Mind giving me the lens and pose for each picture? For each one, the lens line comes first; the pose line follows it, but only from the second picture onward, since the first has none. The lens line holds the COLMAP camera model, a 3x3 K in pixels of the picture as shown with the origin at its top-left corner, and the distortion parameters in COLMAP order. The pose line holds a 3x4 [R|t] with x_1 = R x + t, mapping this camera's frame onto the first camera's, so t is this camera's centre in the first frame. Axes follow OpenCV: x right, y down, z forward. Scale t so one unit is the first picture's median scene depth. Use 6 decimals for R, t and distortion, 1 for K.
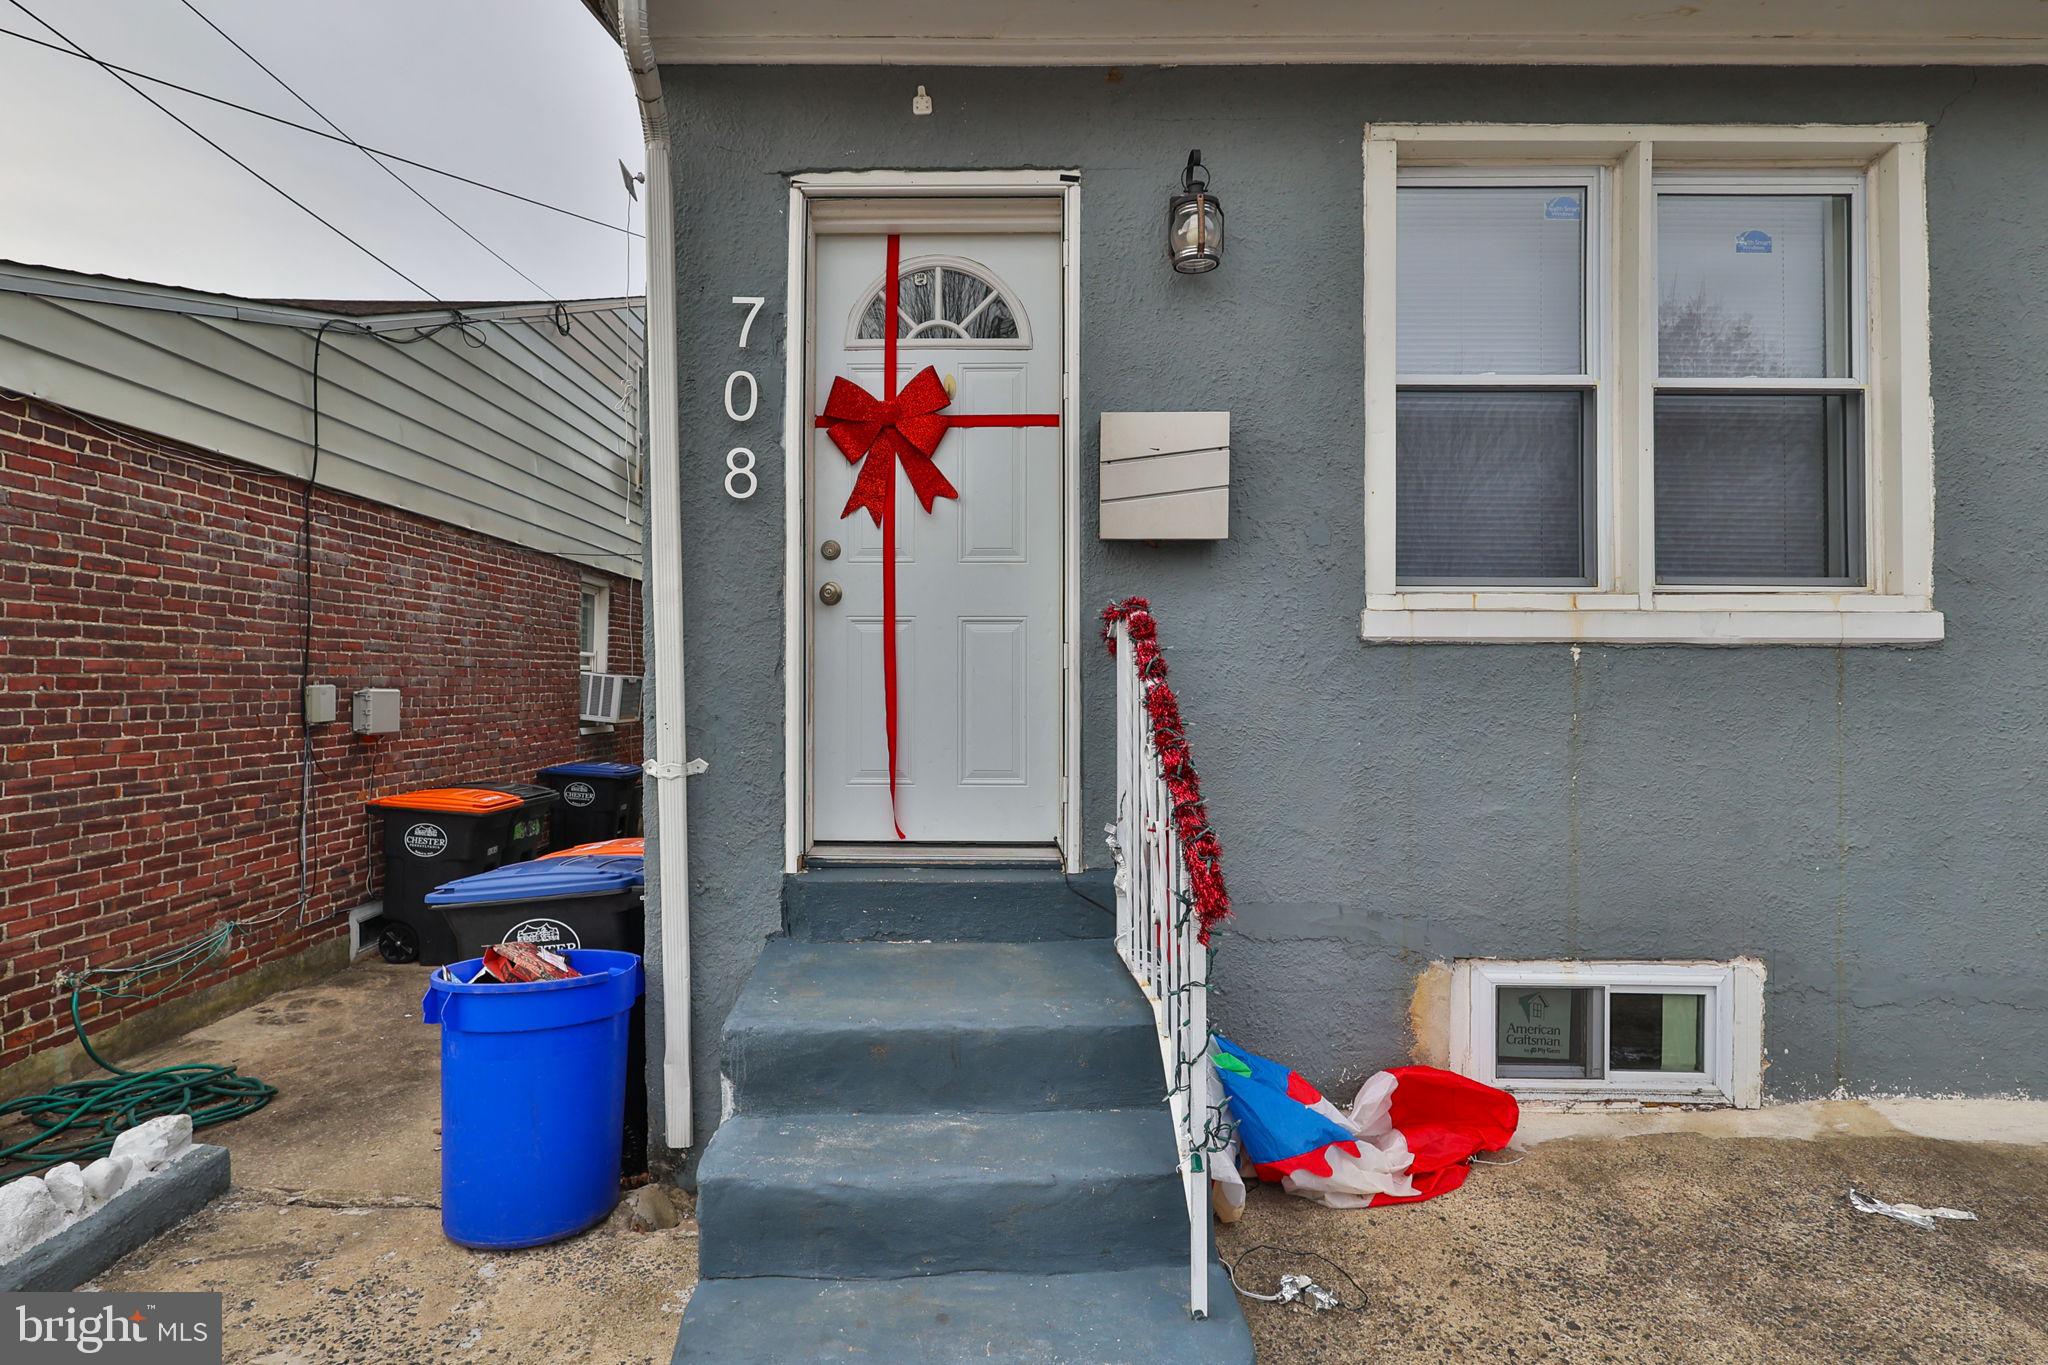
lens RADIAL K [[1117.8, 0, 1018.2], [0, 1117.8, 678.9], [0, 0, 1]] dist [0.001213, 0.001378]
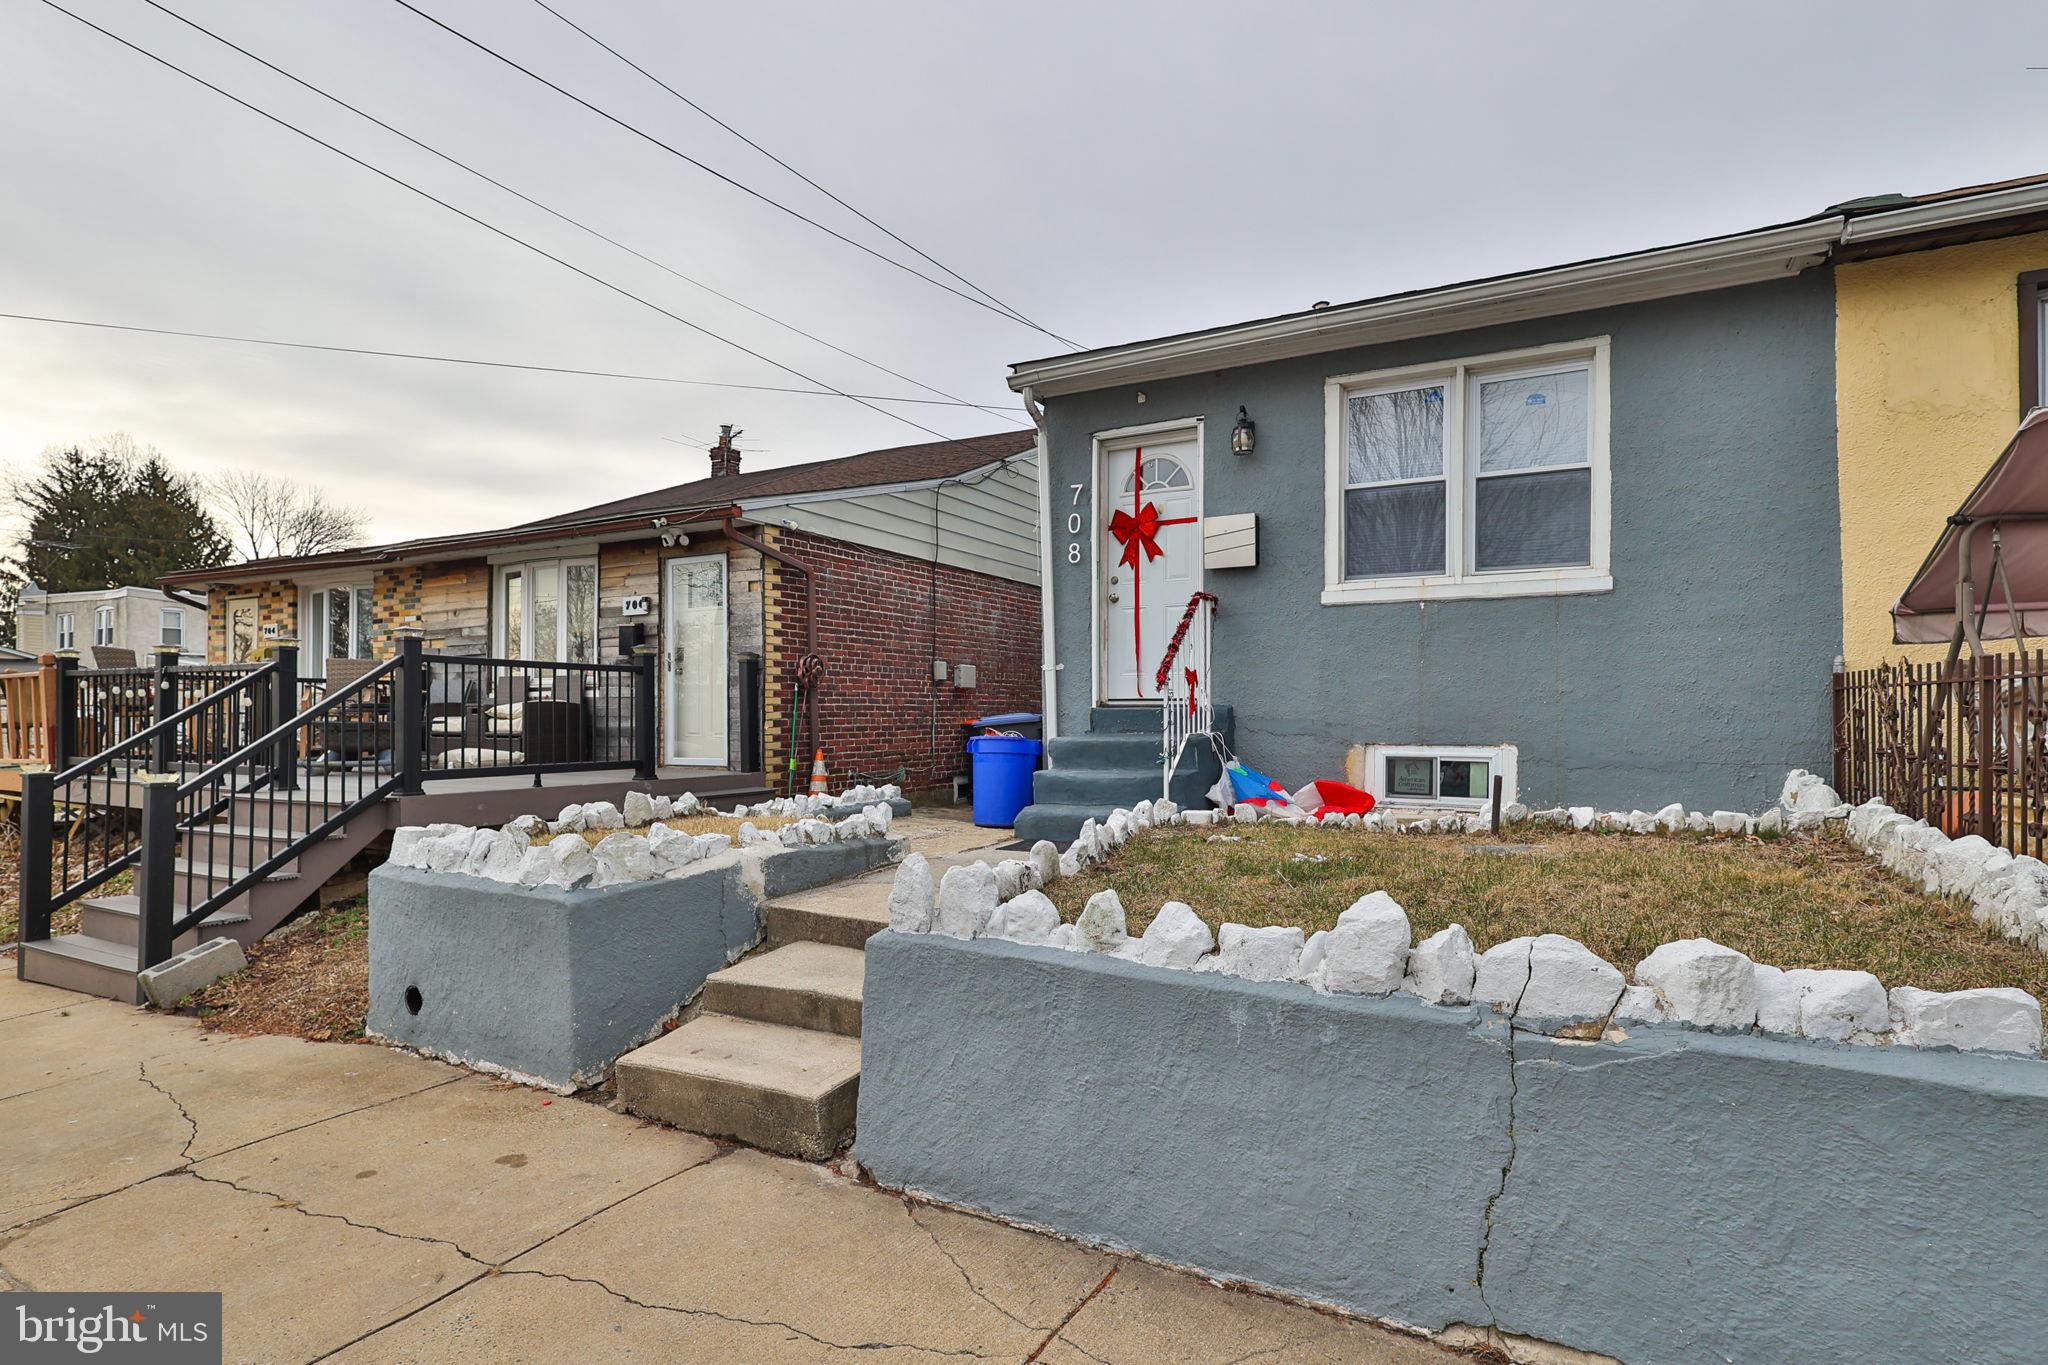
lens RADIAL K [[1018.0, 0, 1024.5], [0, 1018.0, 647.7], [0, 0, 1]] dist [-0.001469, 0.002775]
pose [[0.886476, -0.033773, -0.461540, 0.700594], [0.011534, 0.998636, -0.050922, 0.146911], [0.462630, 0.039818, 0.885657, -1.084207]]
